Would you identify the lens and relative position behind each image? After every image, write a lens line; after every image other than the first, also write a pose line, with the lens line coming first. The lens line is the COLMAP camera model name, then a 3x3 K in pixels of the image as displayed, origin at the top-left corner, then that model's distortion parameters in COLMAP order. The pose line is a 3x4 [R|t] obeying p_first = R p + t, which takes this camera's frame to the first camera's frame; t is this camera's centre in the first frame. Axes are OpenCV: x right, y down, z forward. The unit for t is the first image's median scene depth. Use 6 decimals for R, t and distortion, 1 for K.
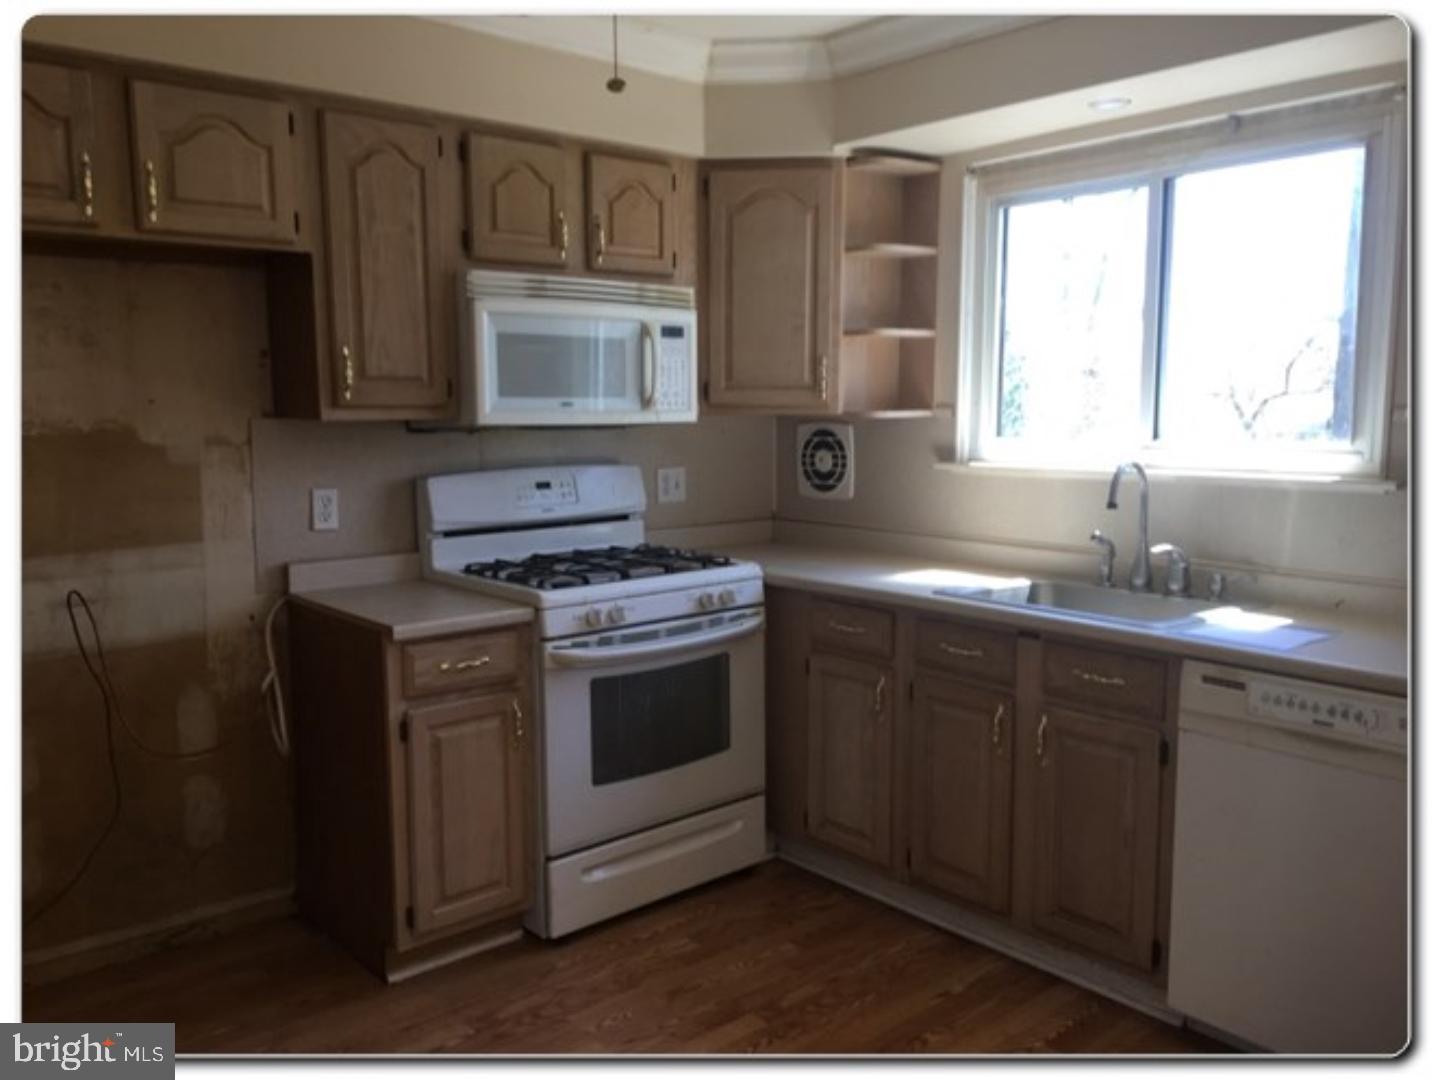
lens RADIAL K [[1186.2, 0, 721.7], [0, 1186.2, 547.9], [0, 0, 1]] dist [0.040545, -0.010511]
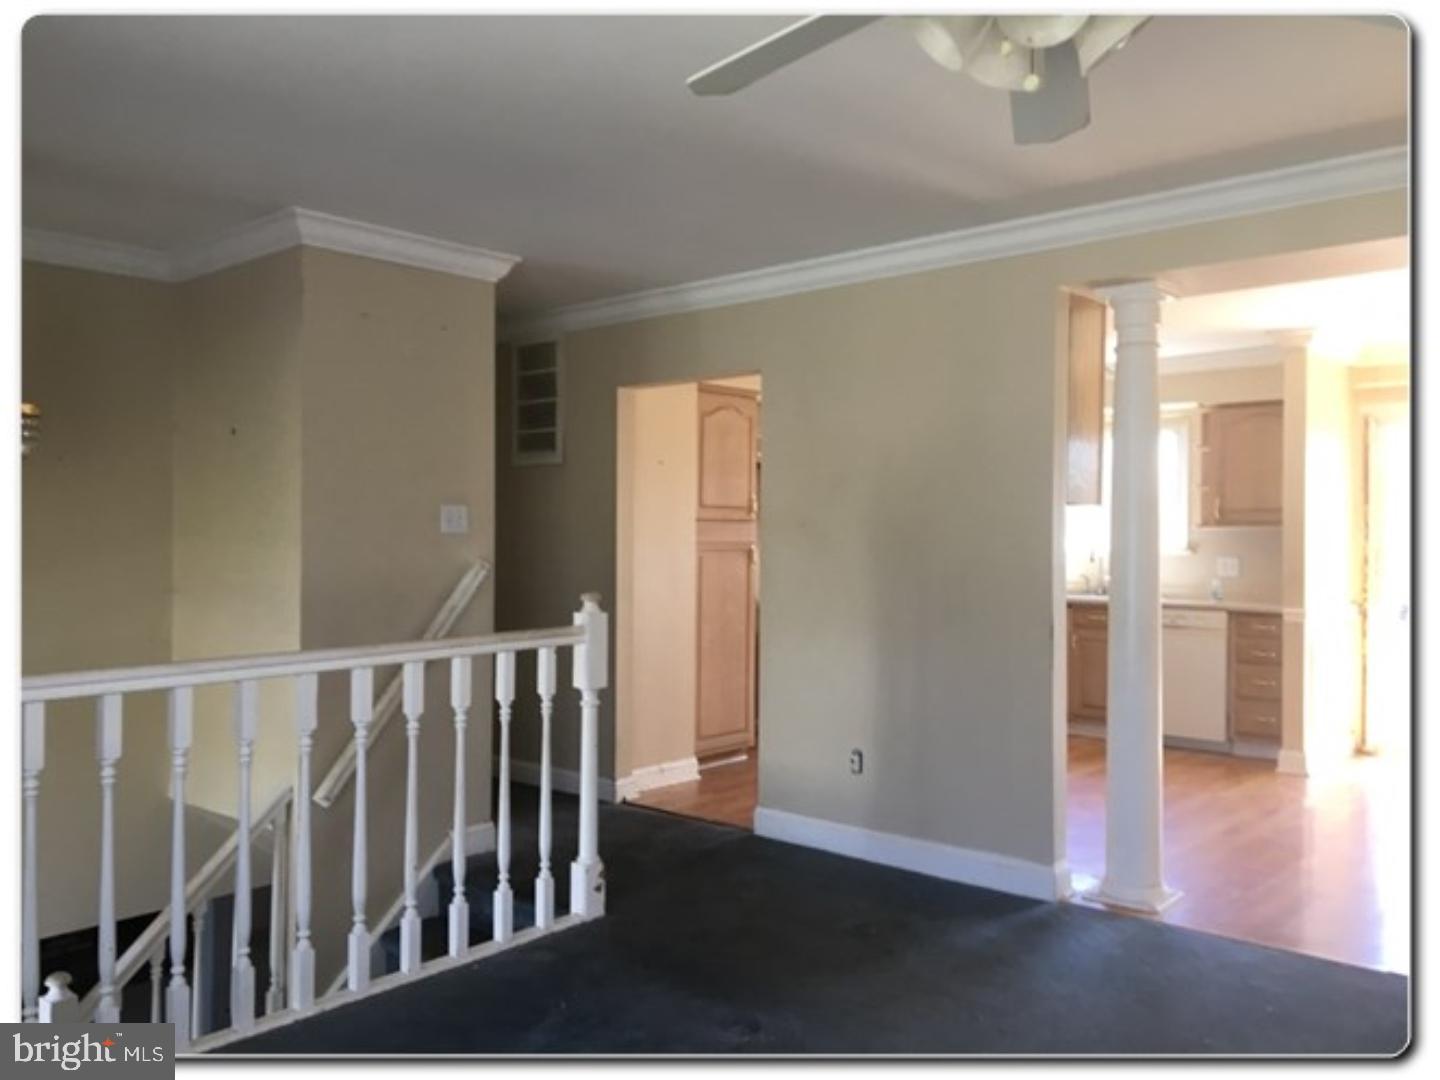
lens RADIAL K [[1186.2, 0, 723.6], [0, 1186.2, 528.7], [0, 0, 1]] dist [0.040545, -0.010511]
pose [[0.992634, 0.007679, 0.120905, -0.674223], [0.006722, 0.992961, -0.118253, 0.171394], [-0.120962, 0.118195, 0.985595, -1.268656]]
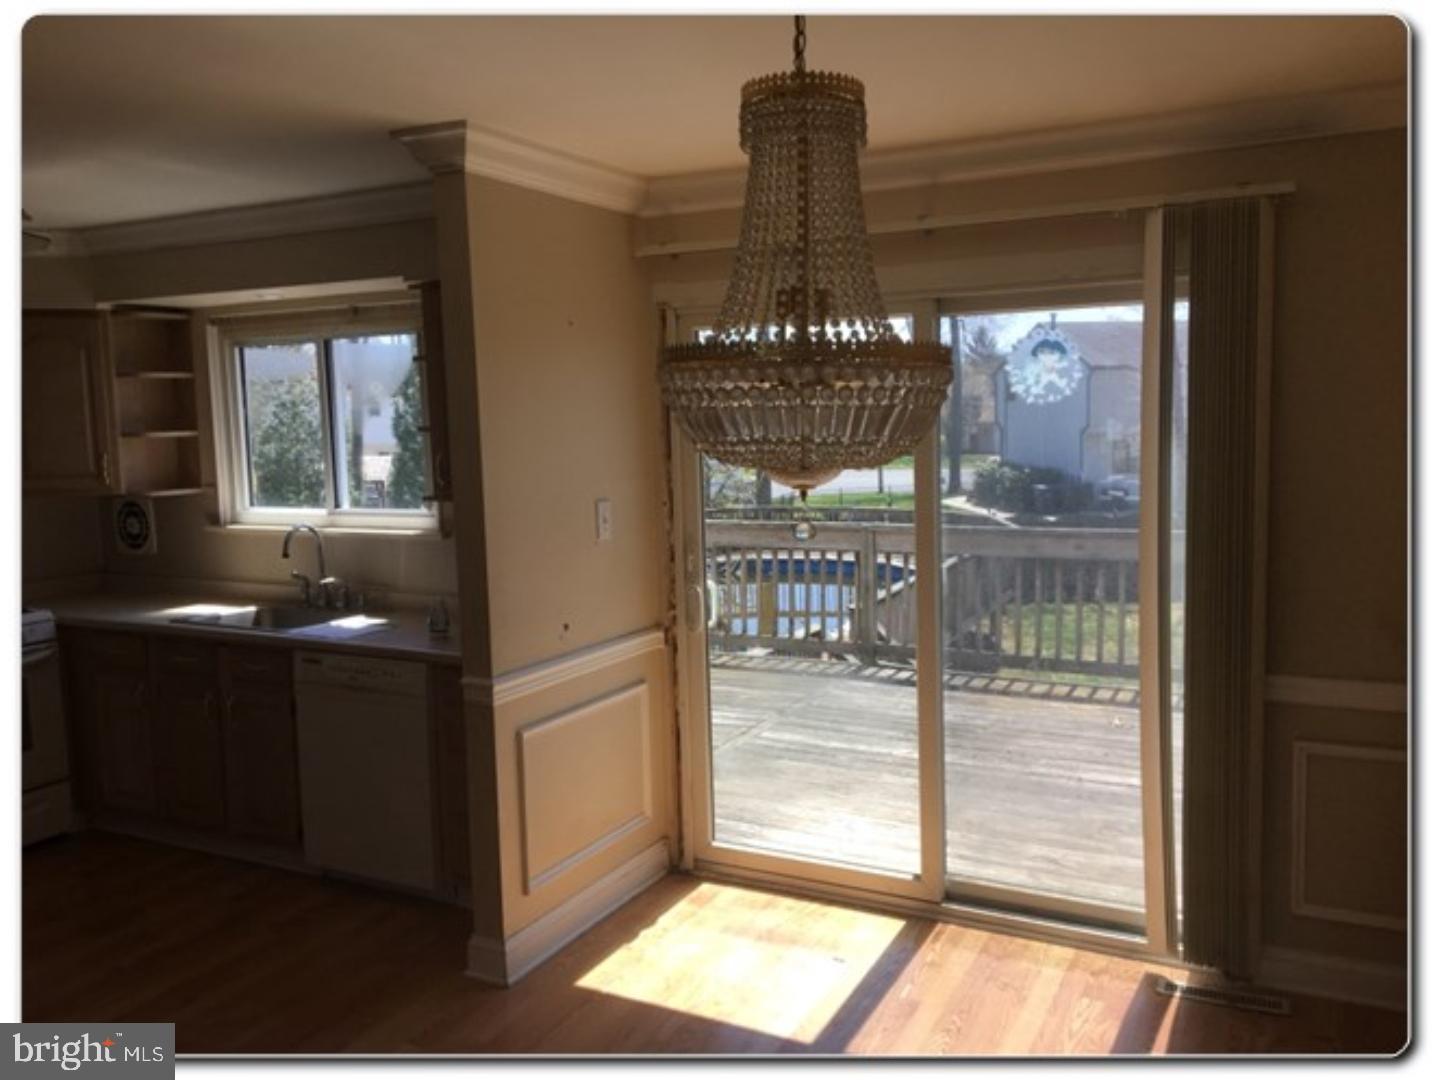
lens RADIAL K [[1186.2, 0, 718.3], [0, 1186.2, 528.6], [0, 0, 1]] dist [0.040545, -0.010511]
pose [[0.929593, -0.052029, 0.364897, 0.237146], [0.064348, 0.997692, -0.021673, -0.000320], [-0.362927, 0.043628, 0.930796, -0.530254]]
